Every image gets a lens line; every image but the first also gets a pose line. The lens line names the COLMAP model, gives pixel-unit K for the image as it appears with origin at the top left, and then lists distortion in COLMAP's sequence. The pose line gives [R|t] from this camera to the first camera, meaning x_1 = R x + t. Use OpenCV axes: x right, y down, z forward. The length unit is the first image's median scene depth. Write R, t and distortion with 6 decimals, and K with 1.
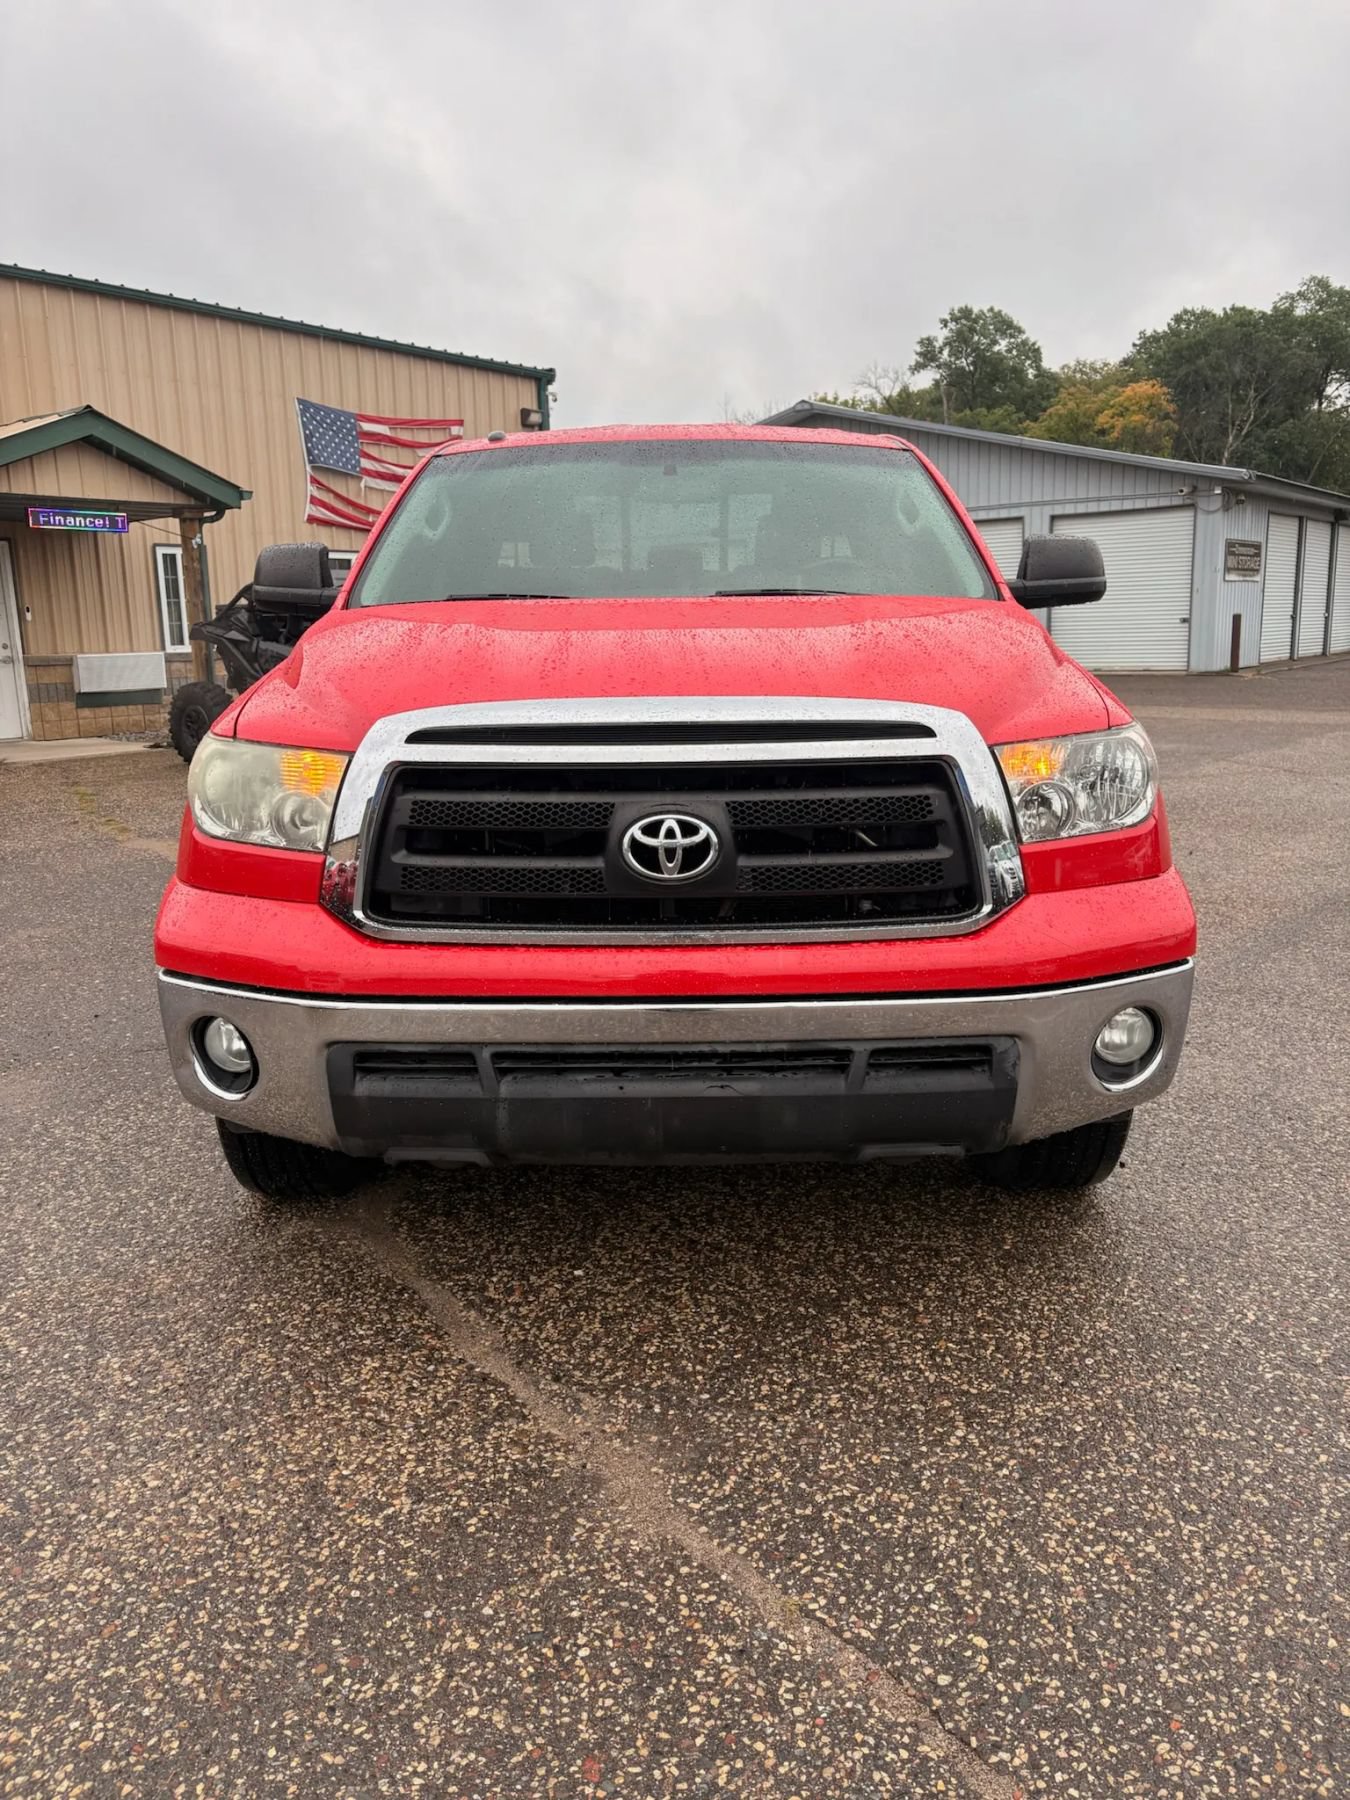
lens RADIAL K [[1373.7, 0, 669.6], [0, 1373.7, 908.7], [0, 0, 1]] dist [0.039899, -0.044190]
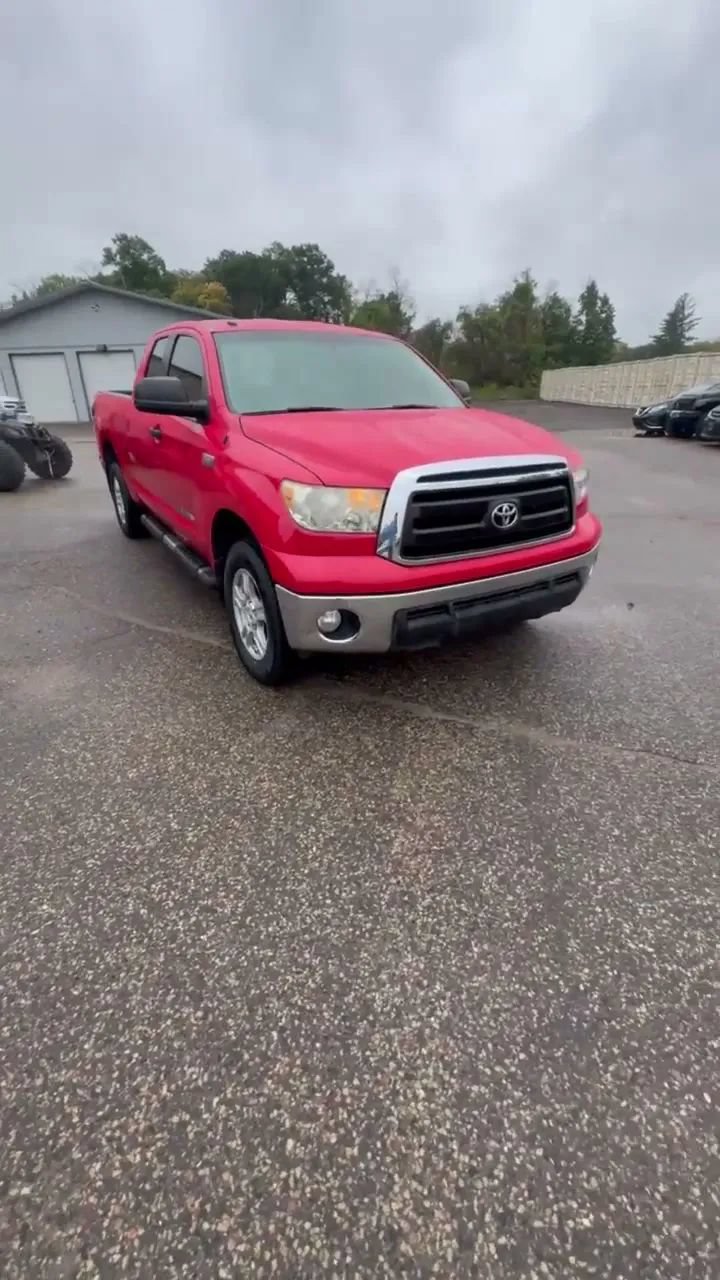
lens RADIAL K [[563.9, 0, 362.5], [0, 563.9, 640.0], [0, 0, 1]] dist [-0.001356, 0.000652]
pose [[0.845252, -0.208137, 0.492167, -0.780517], [0.102295, 0.967017, 0.233268, -0.089747], [-0.524485, -0.146824, 0.838664, 0.173182]]
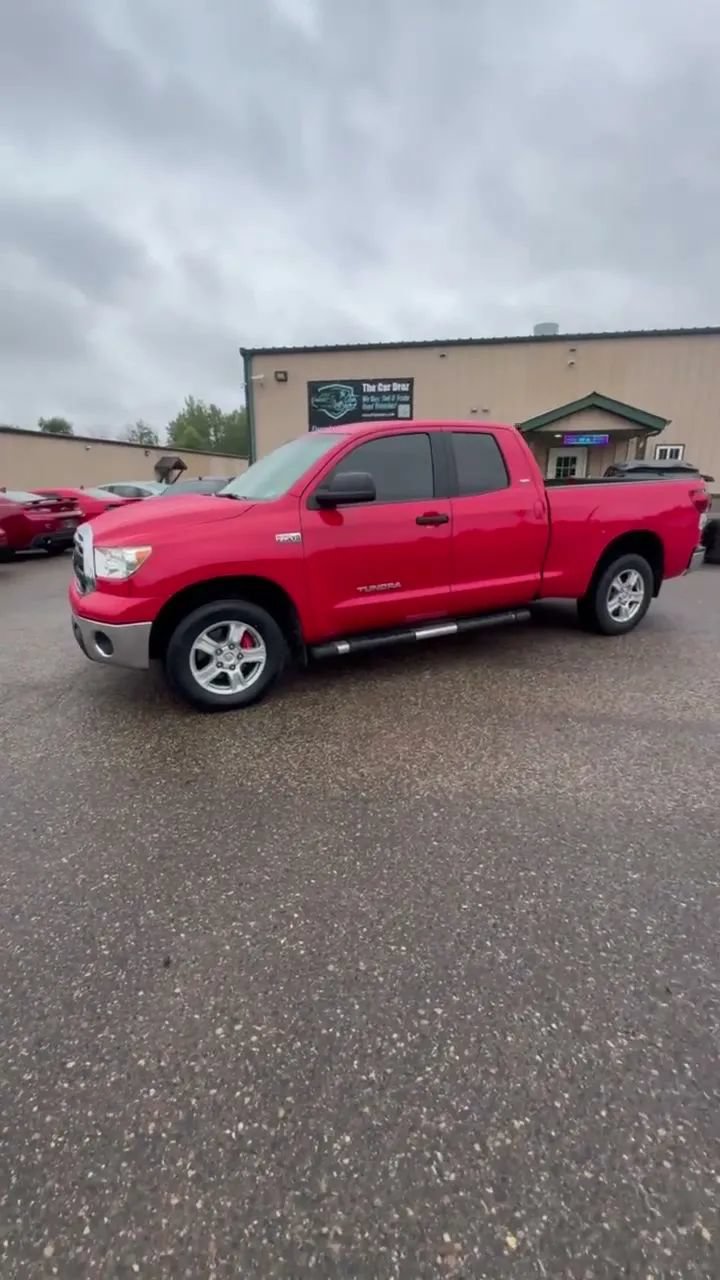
lens RADIAL K [[563.9, 0, 362.4], [0, 563.9, 643.6], [0, 0, 1]] dist [-0.001356, 0.000652]
pose [[0.460242, 0.268001, -0.846376, 1.760501], [-0.186887, 0.961233, 0.202744, -0.289848], [0.867900, 0.064866, 0.492486, 0.877563]]
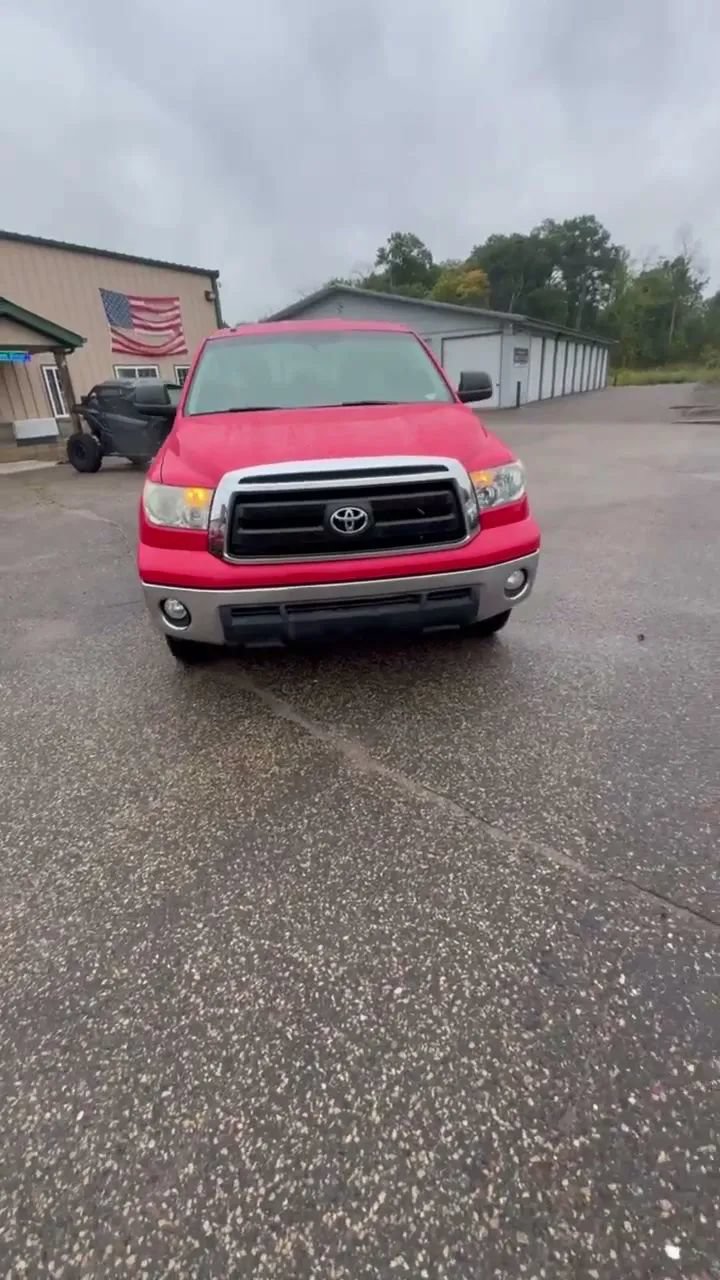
lens RADIAL K [[563.9, 0, 362.3], [0, 563.9, 642.5], [0, 0, 1]] dist [-0.001356, 0.000652]
pose [[0.989383, -0.086142, 0.117051, -0.110656], [0.058460, 0.973265, 0.222121, -0.052383], [-0.133055, -0.212920, 0.967968, -0.064195]]
